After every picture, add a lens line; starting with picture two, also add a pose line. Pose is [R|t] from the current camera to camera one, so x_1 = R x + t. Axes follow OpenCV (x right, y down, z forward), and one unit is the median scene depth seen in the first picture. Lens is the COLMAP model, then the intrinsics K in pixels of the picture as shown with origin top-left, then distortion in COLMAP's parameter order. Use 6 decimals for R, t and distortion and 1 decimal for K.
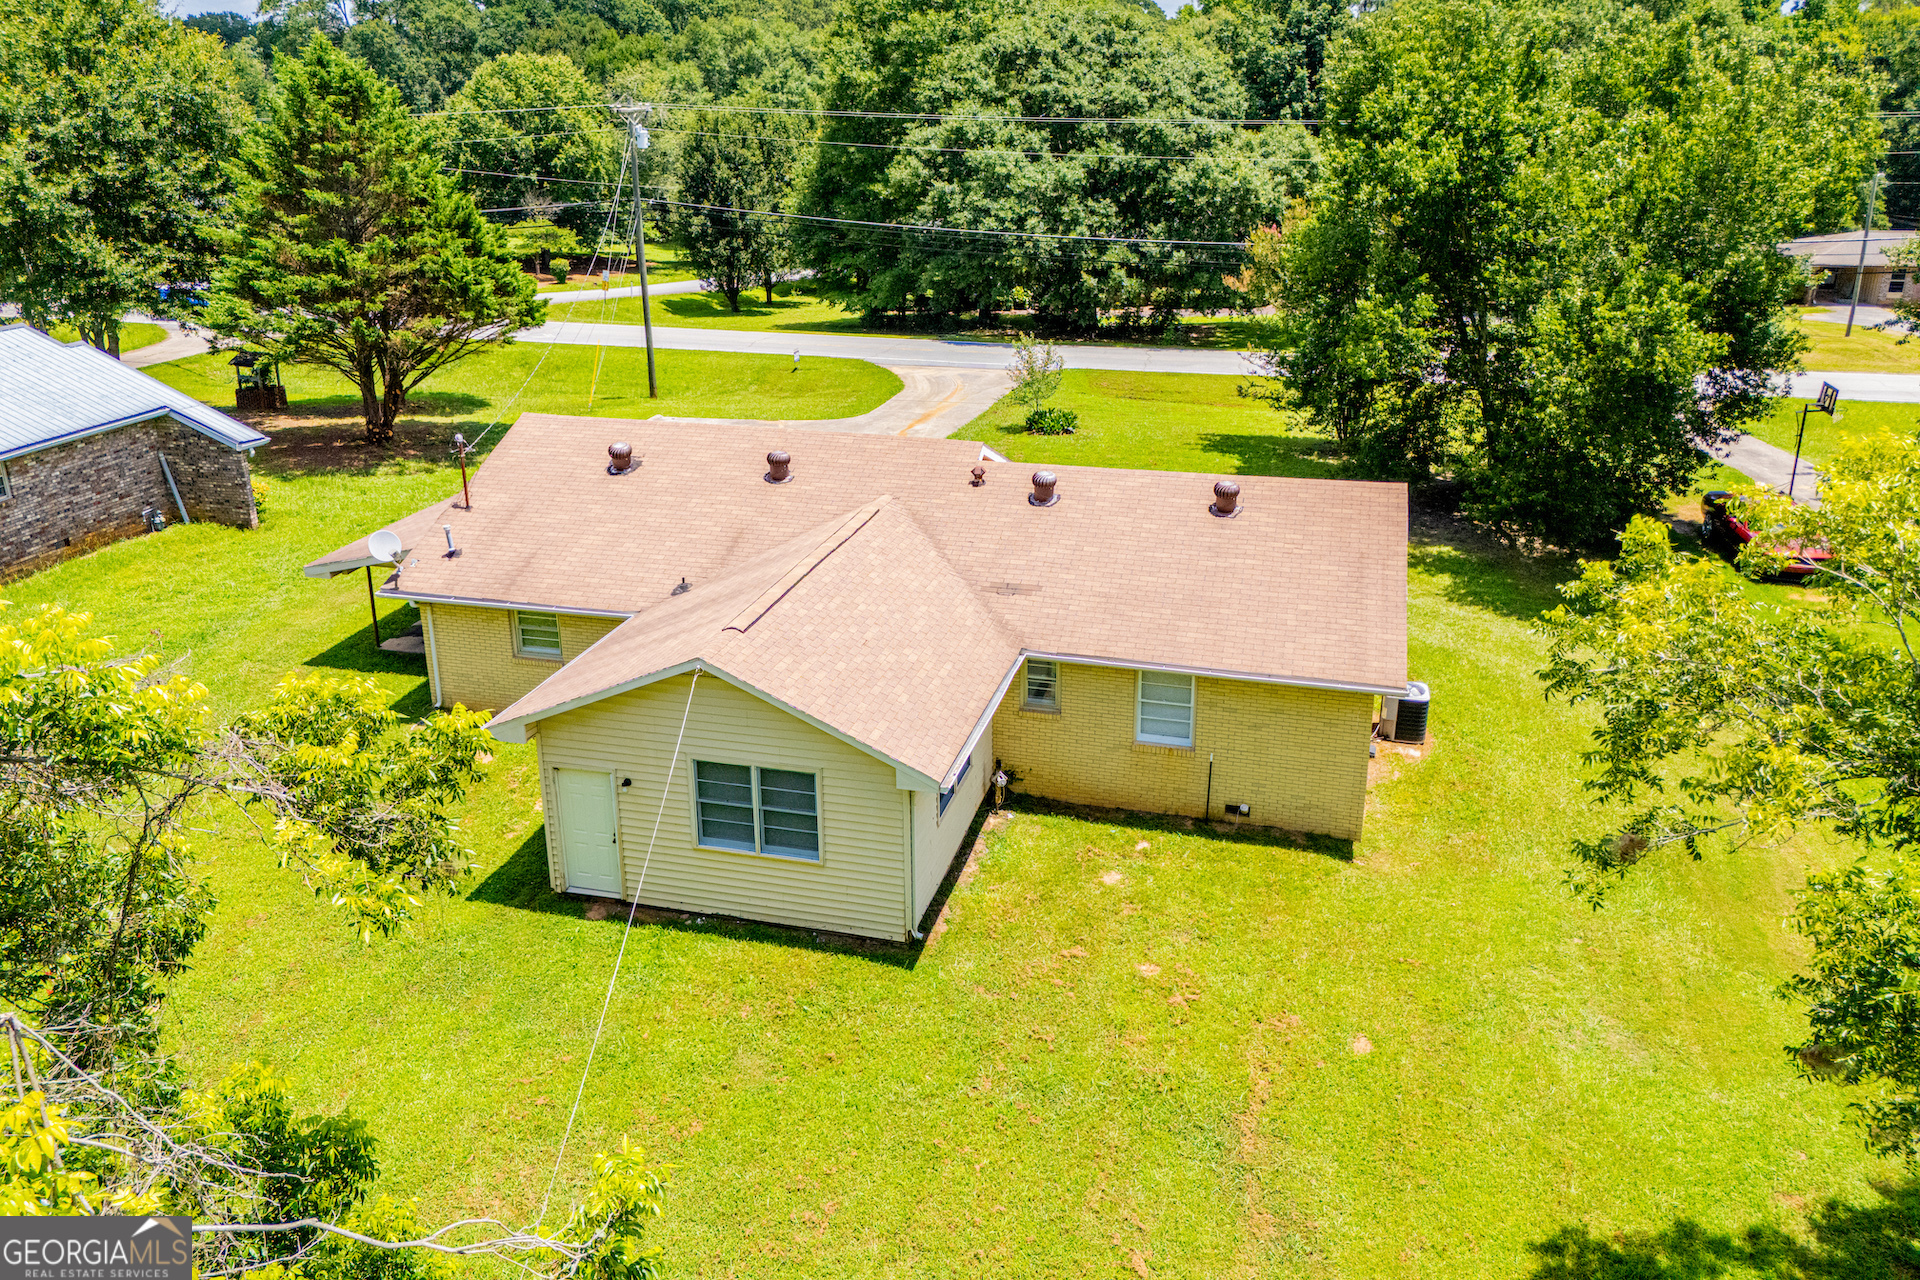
lens RADIAL K [[1398.9, 0, 961.9], [0, 1398.9, 566.1], [0, 0, 1]] dist [0.099327, -0.122976]
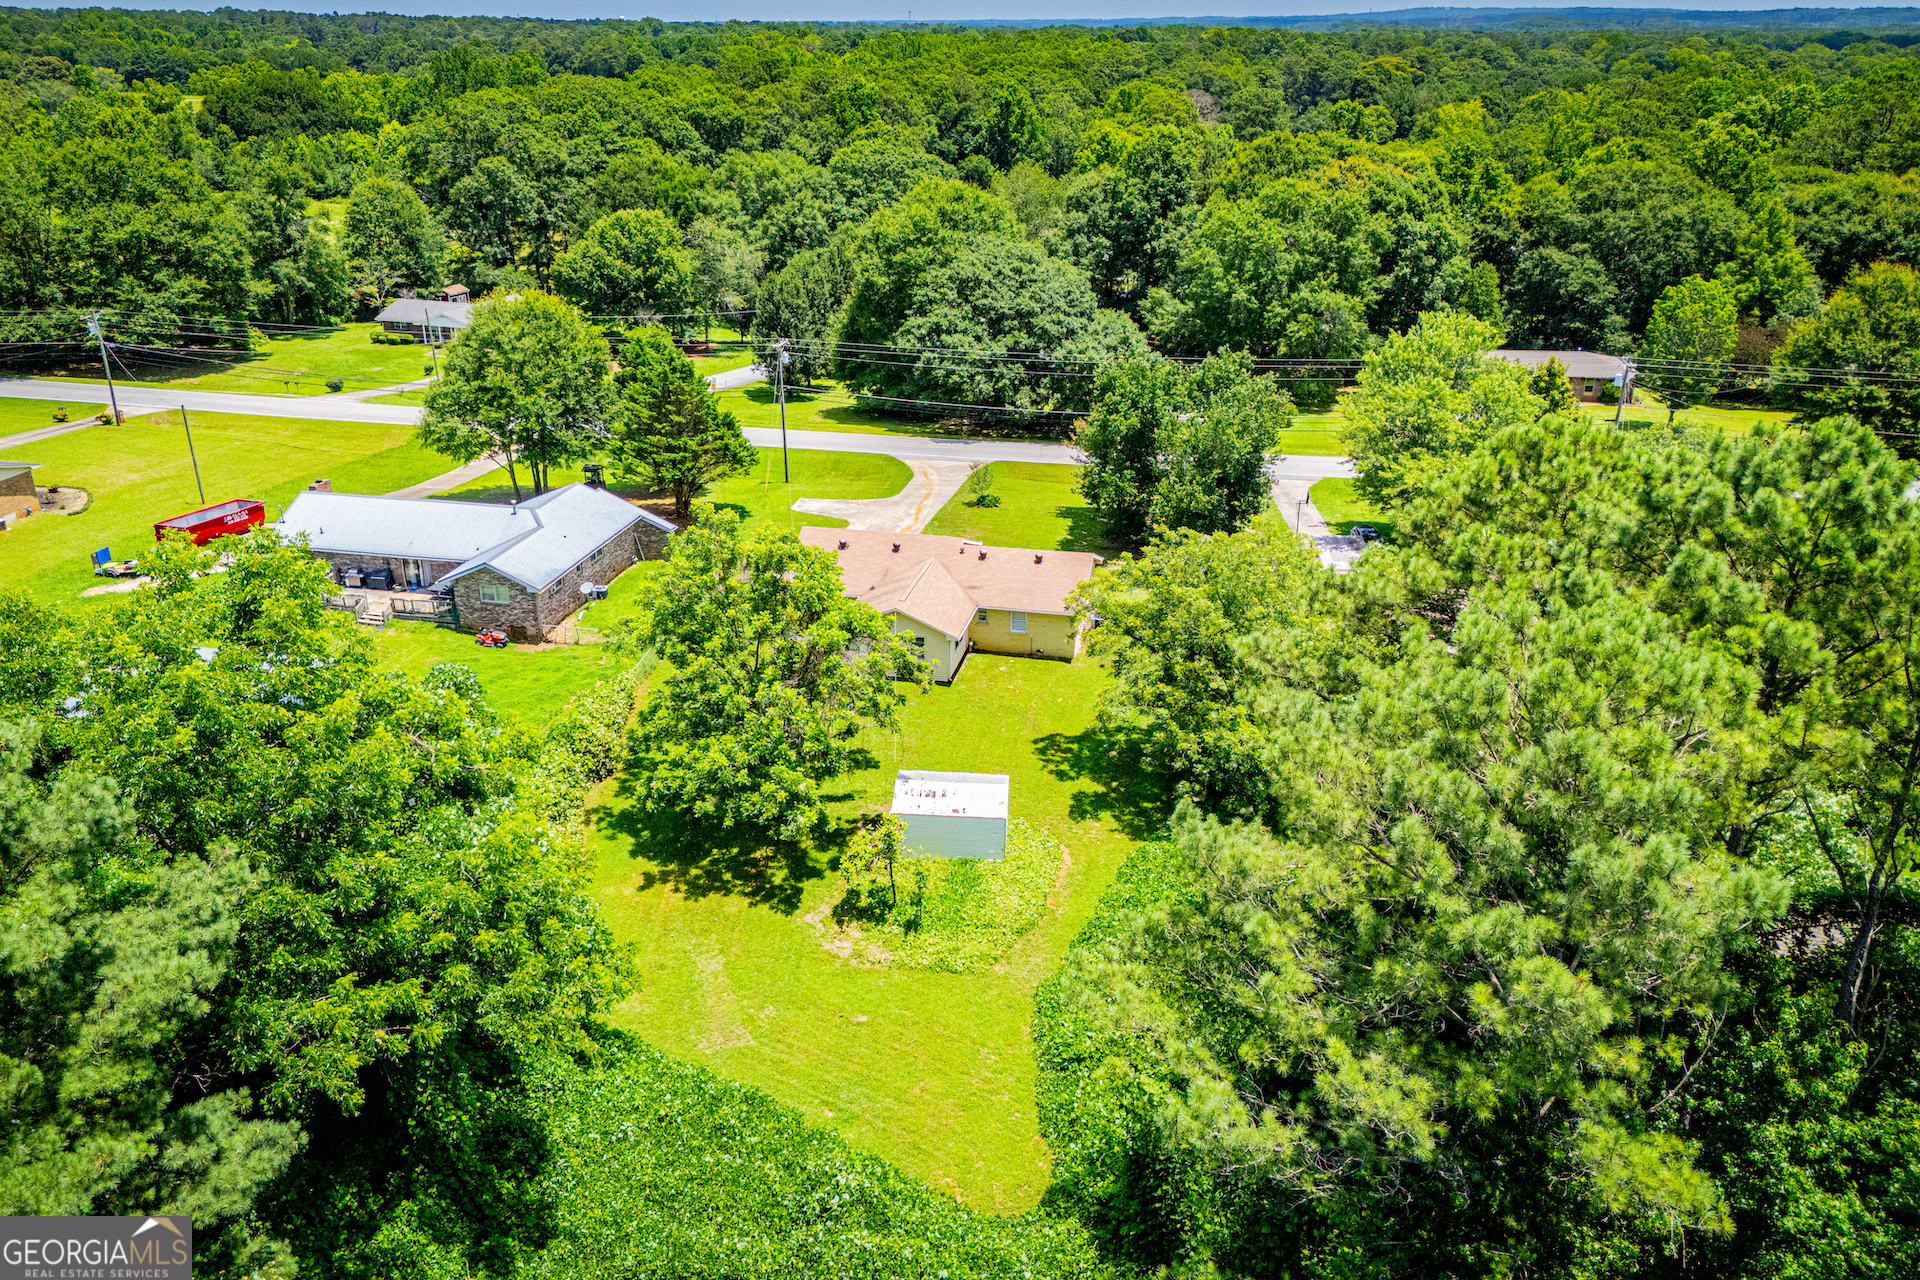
lens RADIAL K [[1398.9, 0, 961.9], [0, 1398.9, 566.1], [0, 0, 1]] dist [0.099327, -0.122976]
pose [[0.999291, -0.011388, 0.035881, -0.039945], [0.010493, 0.999631, 0.025041, -0.042428], [-0.036153, -0.024647, 0.999042, -0.834076]]
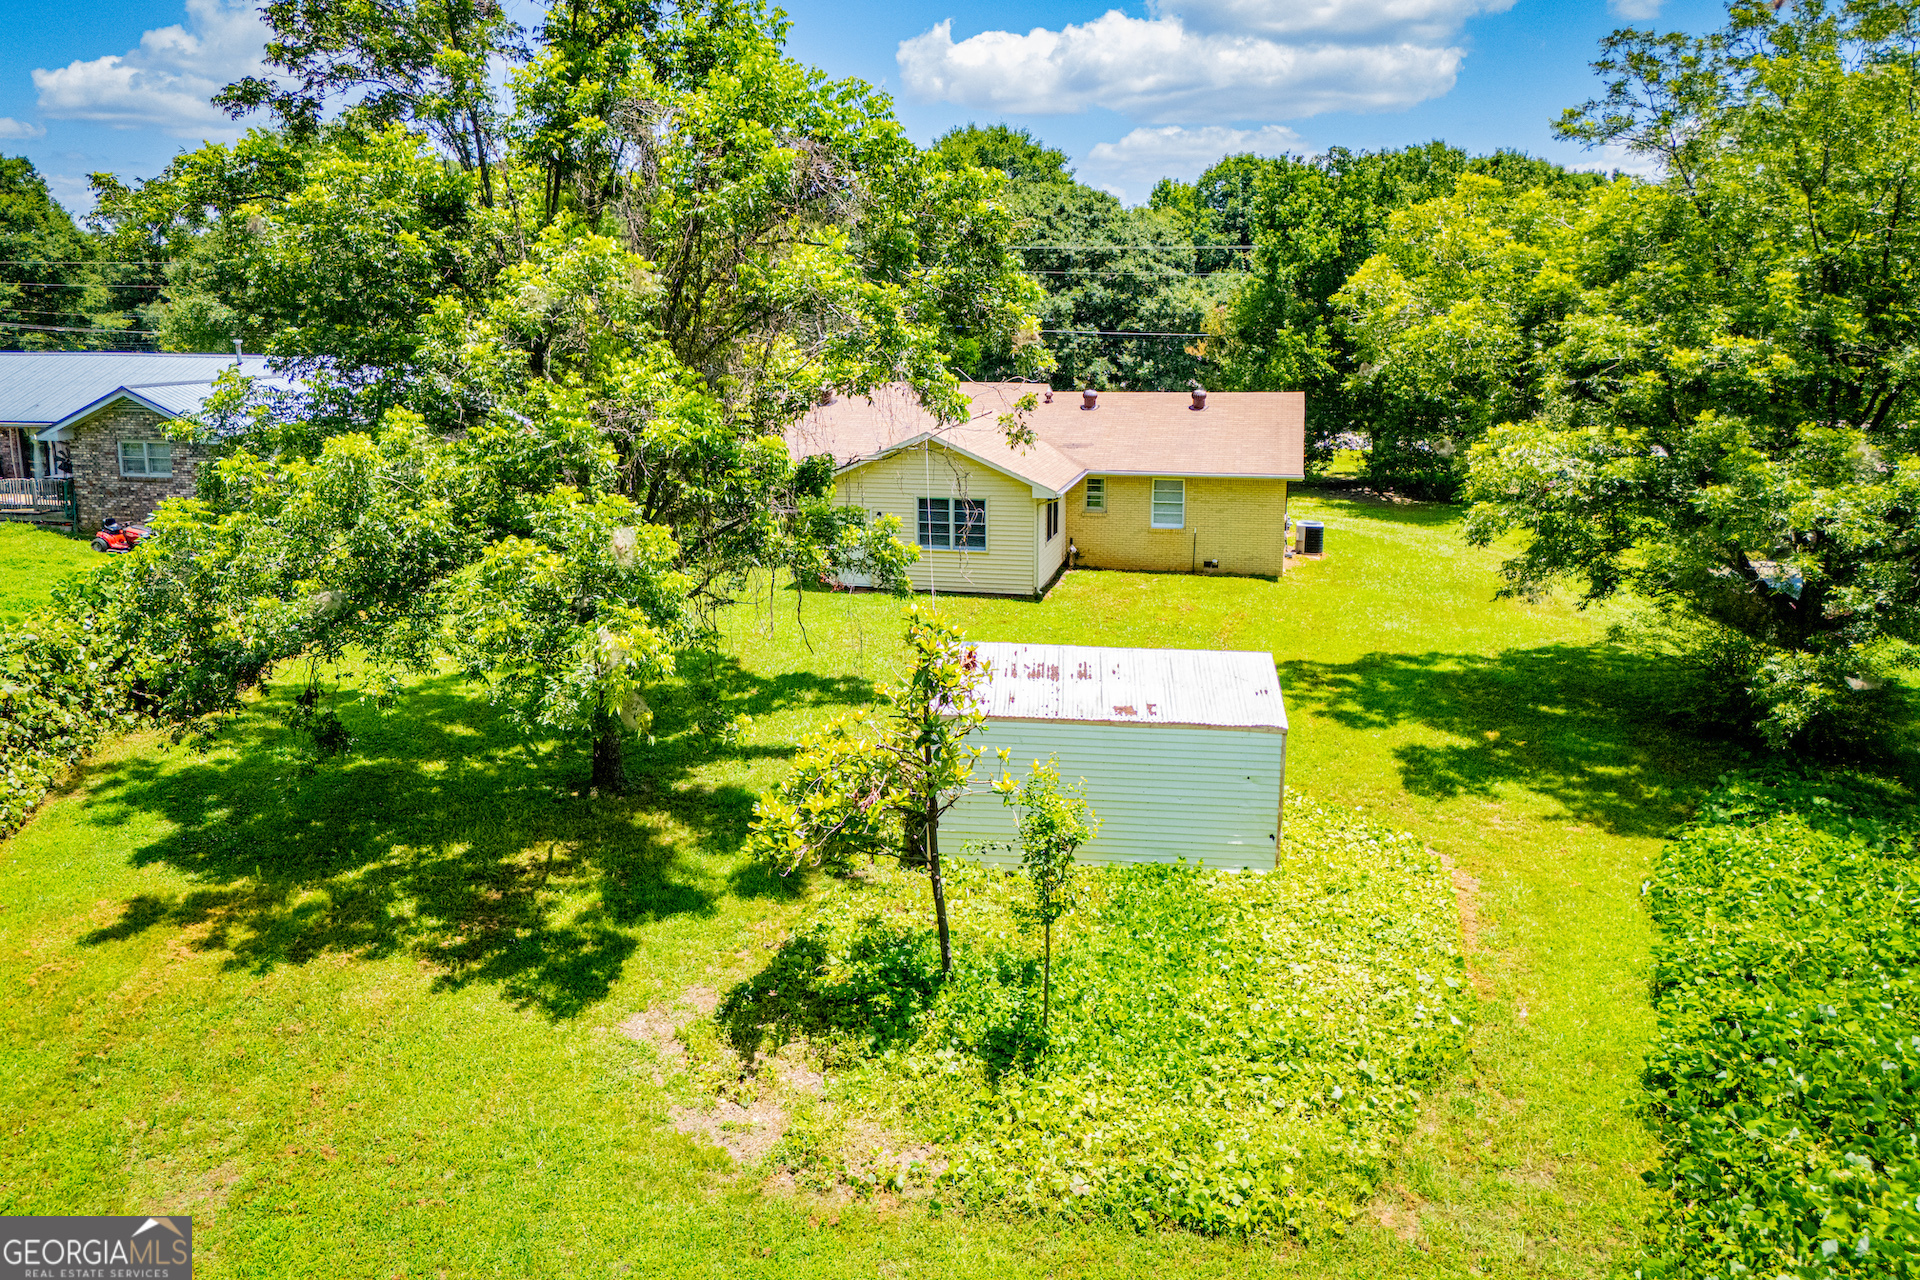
lens RADIAL K [[1388.4, 0, 955.9], [0, 1388.4, 595.7], [0, 0, 1]] dist [0.098888, -0.113554]
pose [[0.999646, -0.006335, 0.025833, -0.056030], [0.009546, 0.991968, -0.126131, 0.147378], [-0.024827, 0.126333, 0.991677, -0.236095]]
